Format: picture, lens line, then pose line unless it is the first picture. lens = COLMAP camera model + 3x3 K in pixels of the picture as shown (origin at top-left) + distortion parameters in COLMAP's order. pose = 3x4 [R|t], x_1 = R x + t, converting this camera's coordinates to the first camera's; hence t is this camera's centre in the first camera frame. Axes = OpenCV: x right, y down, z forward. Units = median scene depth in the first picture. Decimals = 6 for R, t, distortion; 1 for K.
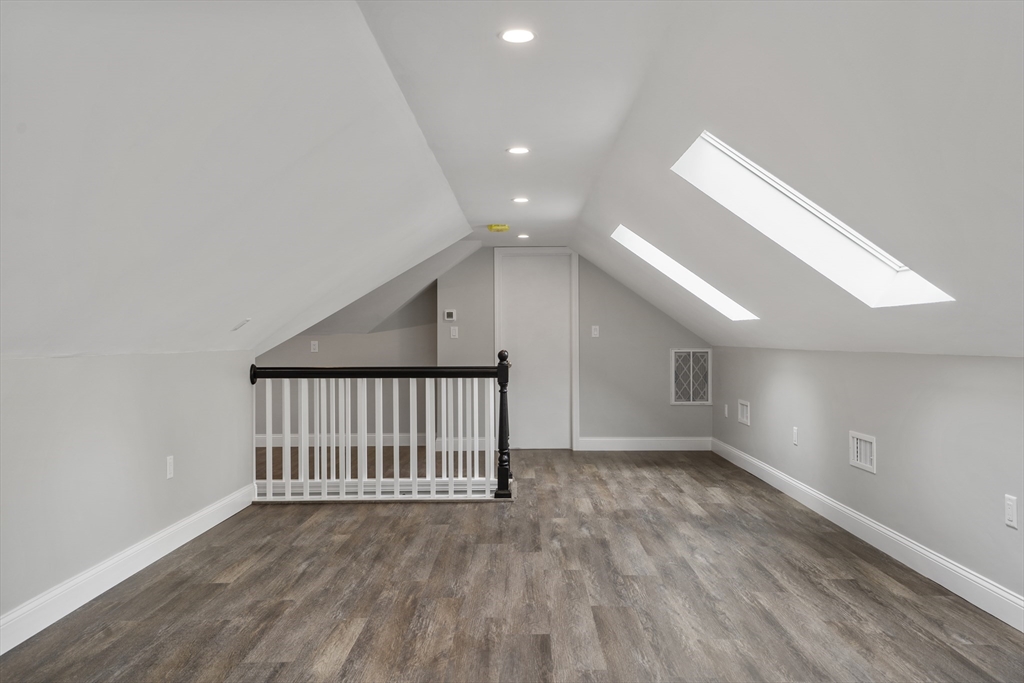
lens RADIAL K [[885.0, 0, 512.0], [0, 885.0, 341.5], [0, 0, 1]] dist [-0.000244, -0.000178]
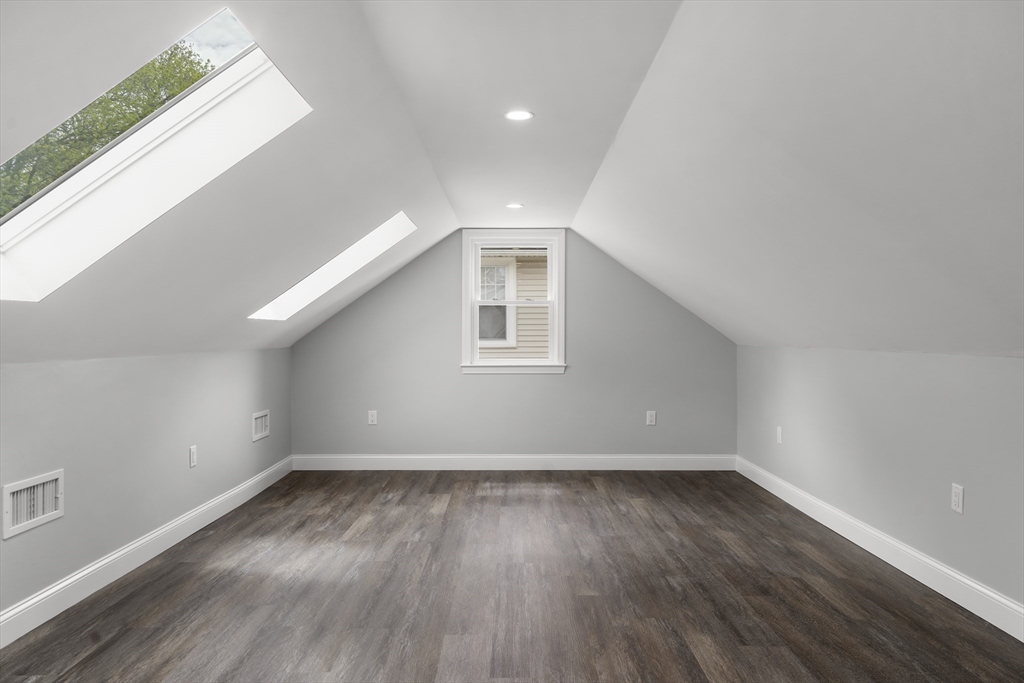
lens RADIAL K [[722.8, 0, 512.0], [0, 722.8, 341.5], [0, 0, 1]] dist [0.008542, 0.002132]
pose [[-0.999881, 0.007980, -0.013231, 0.029151], [0.007833, 0.999907, 0.011125, -0.011690], [0.013319, 0.011020, -0.999851, 1.825202]]
